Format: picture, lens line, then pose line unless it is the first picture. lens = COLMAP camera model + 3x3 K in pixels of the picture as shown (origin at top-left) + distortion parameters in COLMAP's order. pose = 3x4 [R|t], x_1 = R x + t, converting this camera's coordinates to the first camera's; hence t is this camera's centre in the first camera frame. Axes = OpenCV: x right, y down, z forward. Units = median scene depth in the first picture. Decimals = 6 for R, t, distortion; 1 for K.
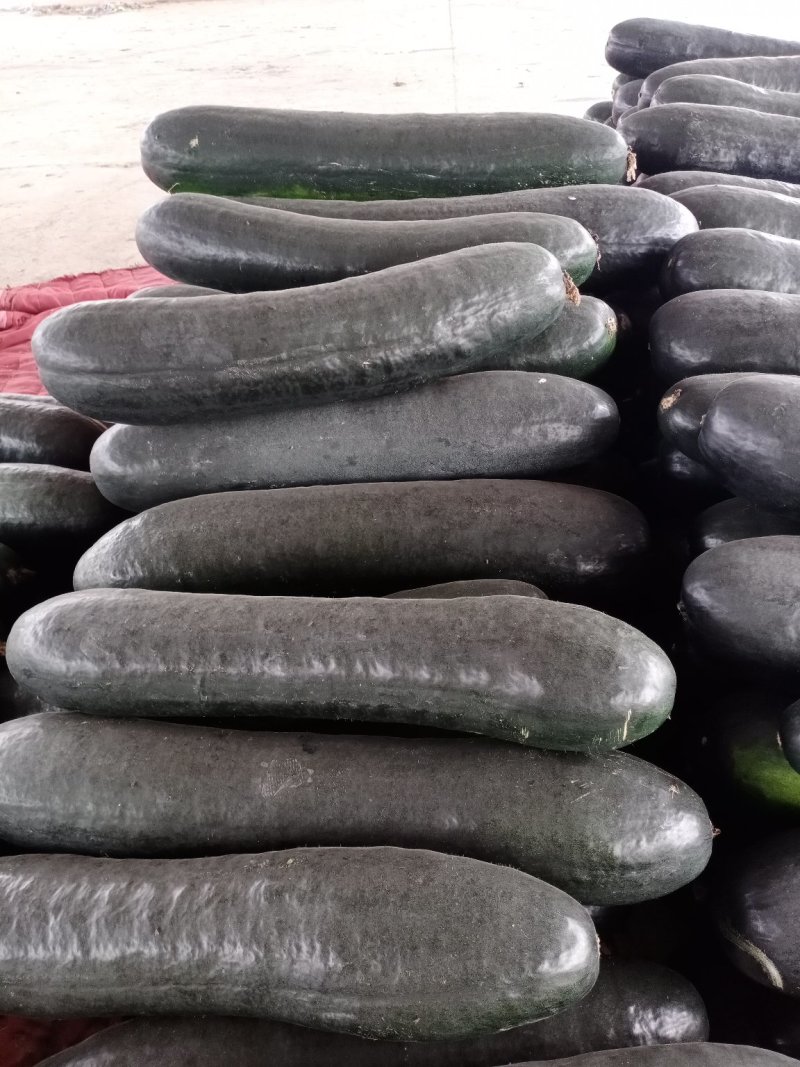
lens RADIAL K [[876.8, 0, 400.0], [0, 876.8, 533.5], [0, 0, 1]] dist [-0.001620, -0.015487]
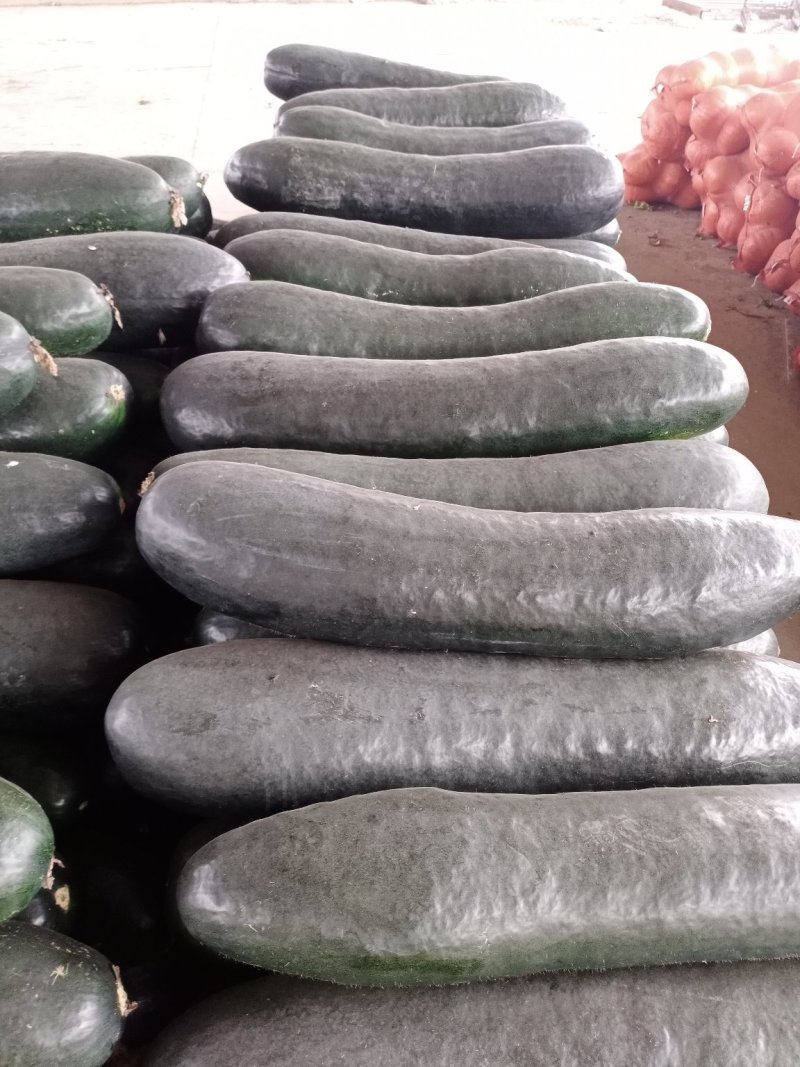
lens RADIAL K [[876.6, 0, 390.5], [0, 876.6, 528.6], [0, 0, 1]] dist [0.065857, -0.137181]
pose [[0.984753, -0.058877, 0.163690, 0.261107], [0.062313, 0.997929, -0.015934, -0.050085], [-0.162413, 0.025891, 0.986383, 0.053981]]
